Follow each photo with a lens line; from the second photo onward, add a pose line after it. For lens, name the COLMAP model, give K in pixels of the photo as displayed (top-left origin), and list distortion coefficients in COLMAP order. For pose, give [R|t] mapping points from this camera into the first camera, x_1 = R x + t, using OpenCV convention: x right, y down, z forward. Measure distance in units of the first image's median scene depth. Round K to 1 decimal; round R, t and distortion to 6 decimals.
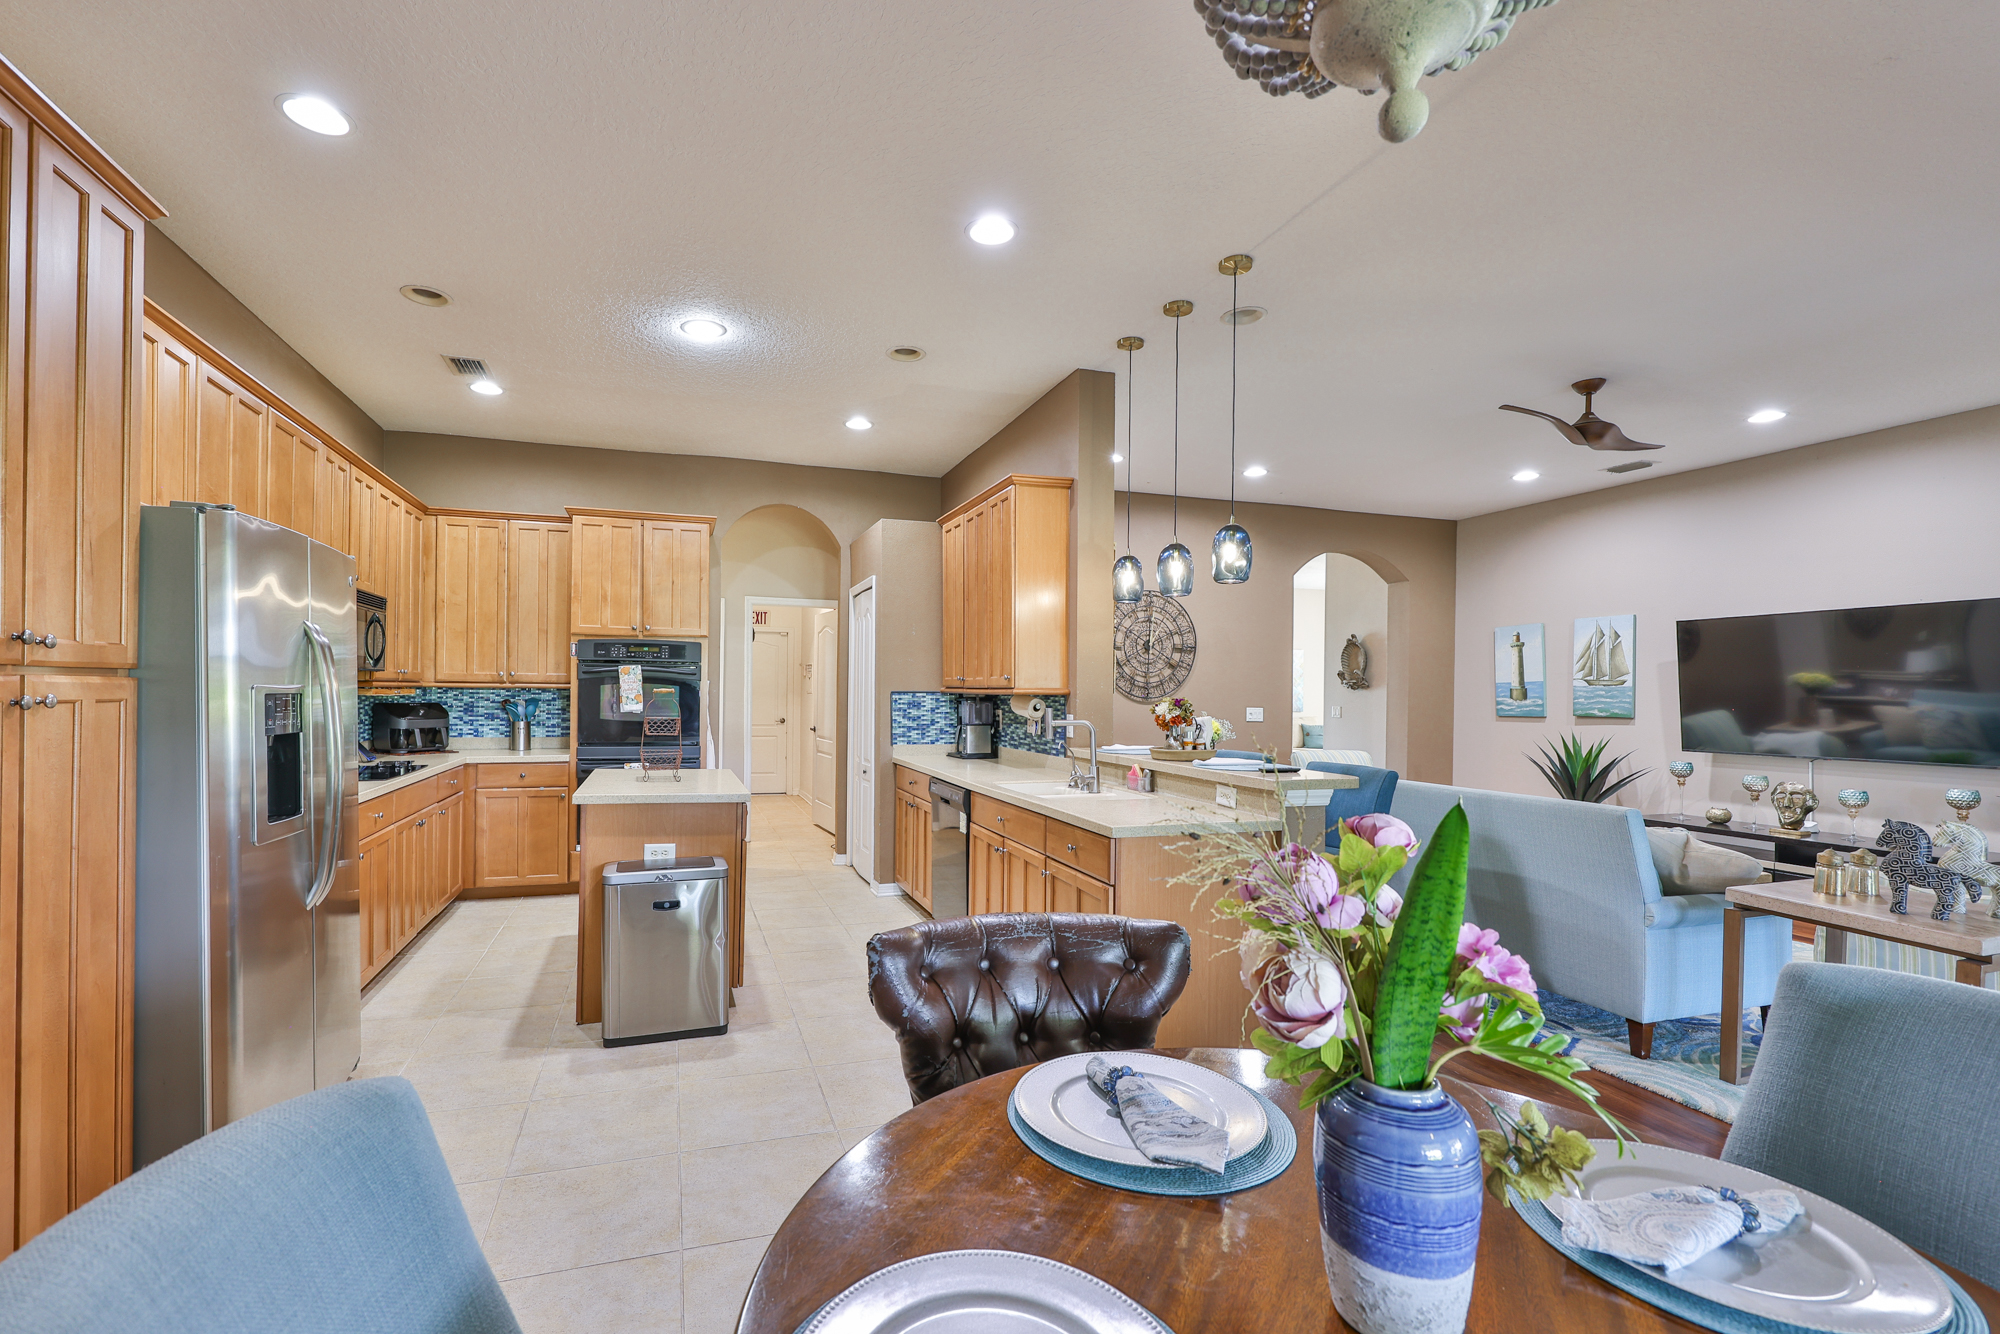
lens RADIAL K [[852.8, 0, 912.7], [0, 852.8, 693.5], [0, 0, 1]] dist [-0.002493, -0.000144]
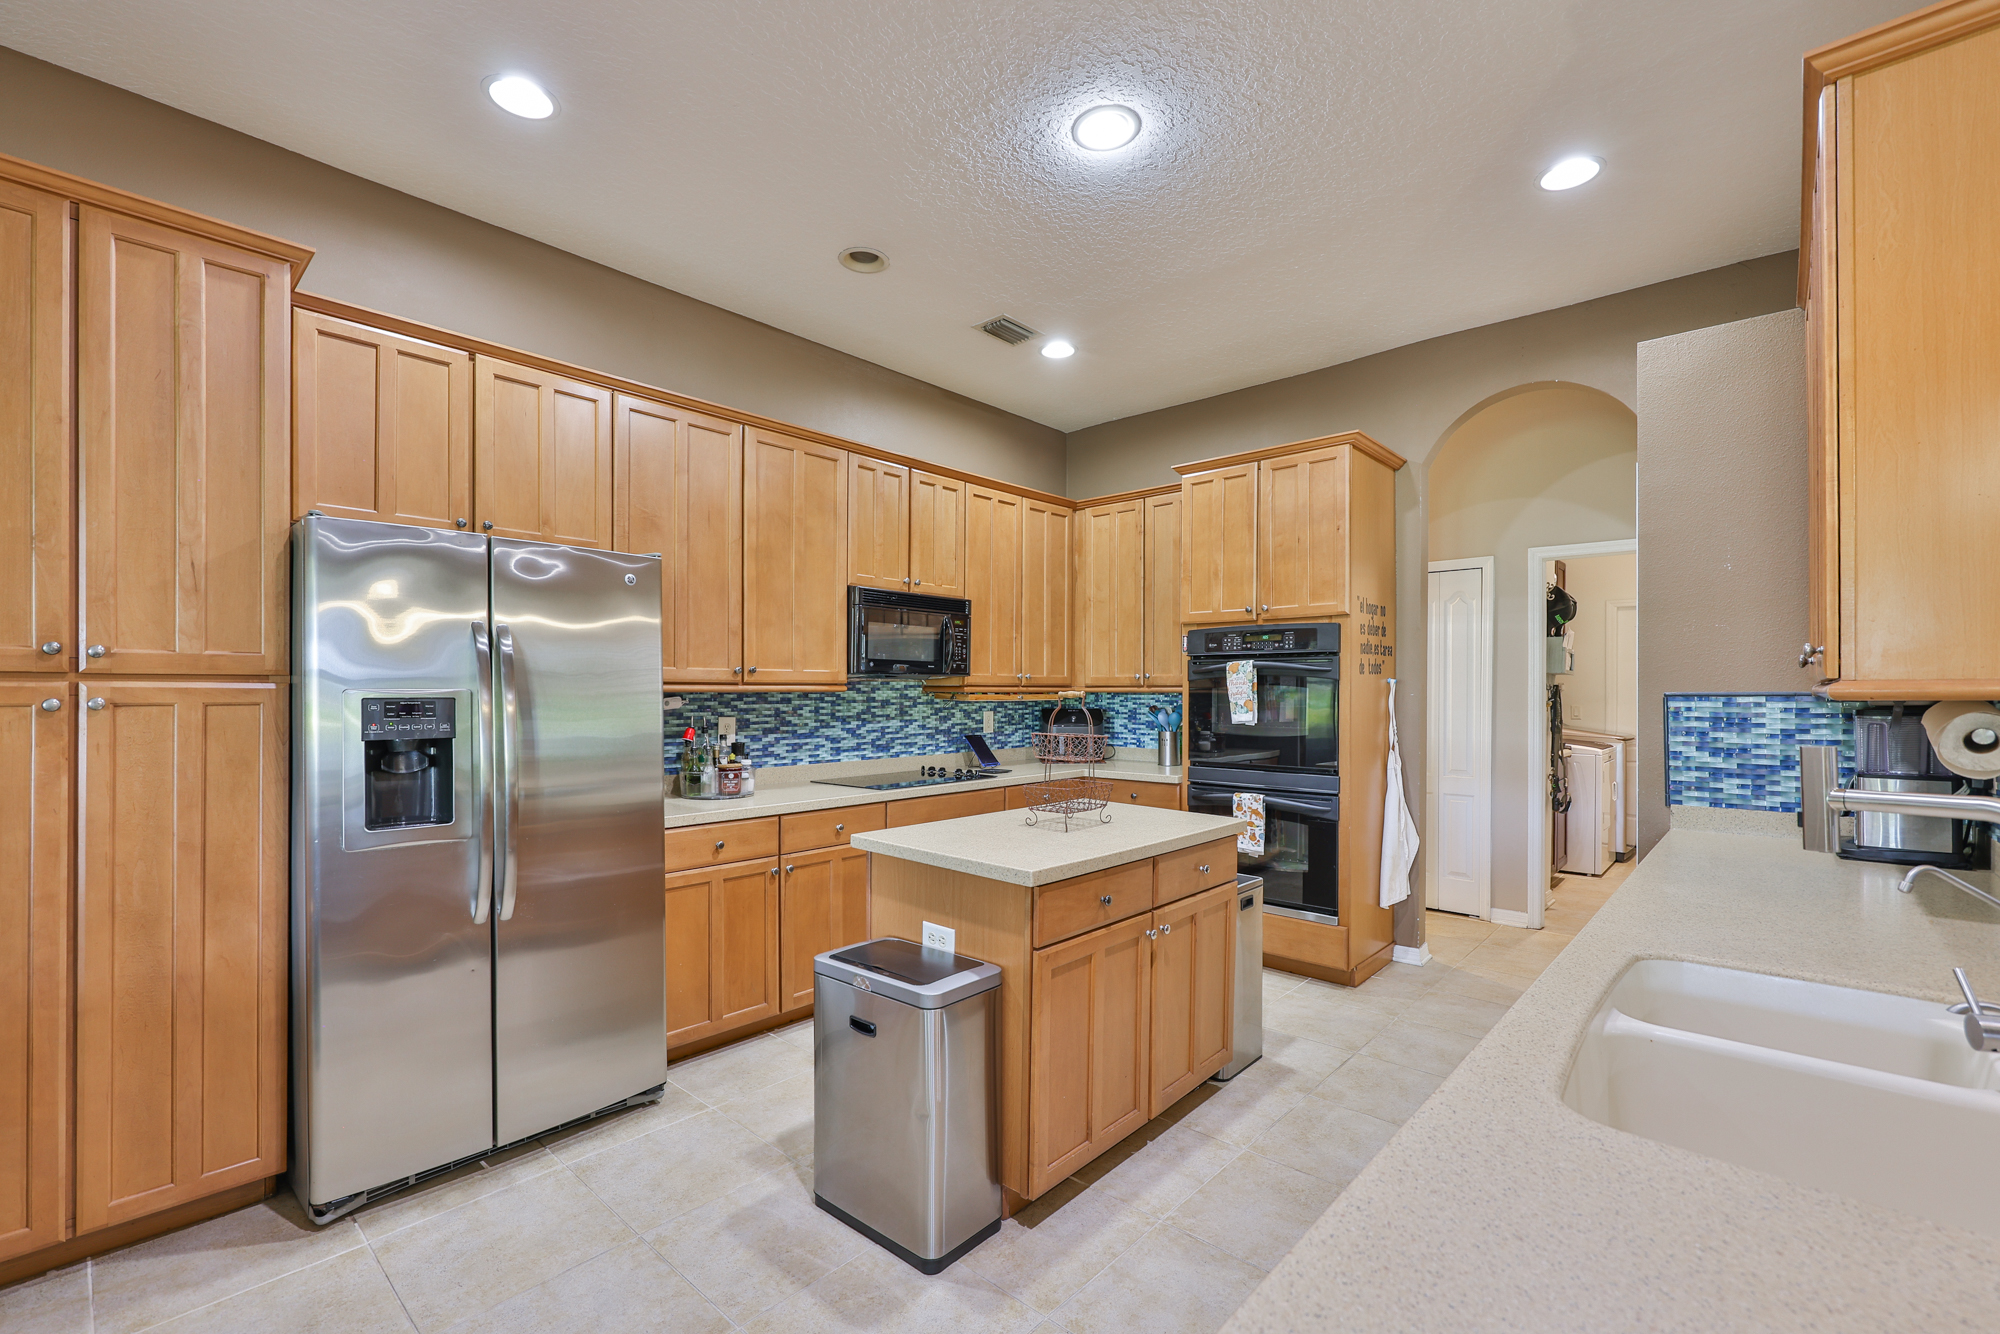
lens RADIAL K [[852.8, 0, 981.0], [0, 852.8, 695.1], [0, 0, 1]] dist [-0.002493, -0.000144]
pose [[0.532618, -0.005483, -0.846338, 0.174138], [0.001192, 0.999983, -0.005728, 0.000770], [0.846355, 0.002042, 0.532616, 0.413179]]
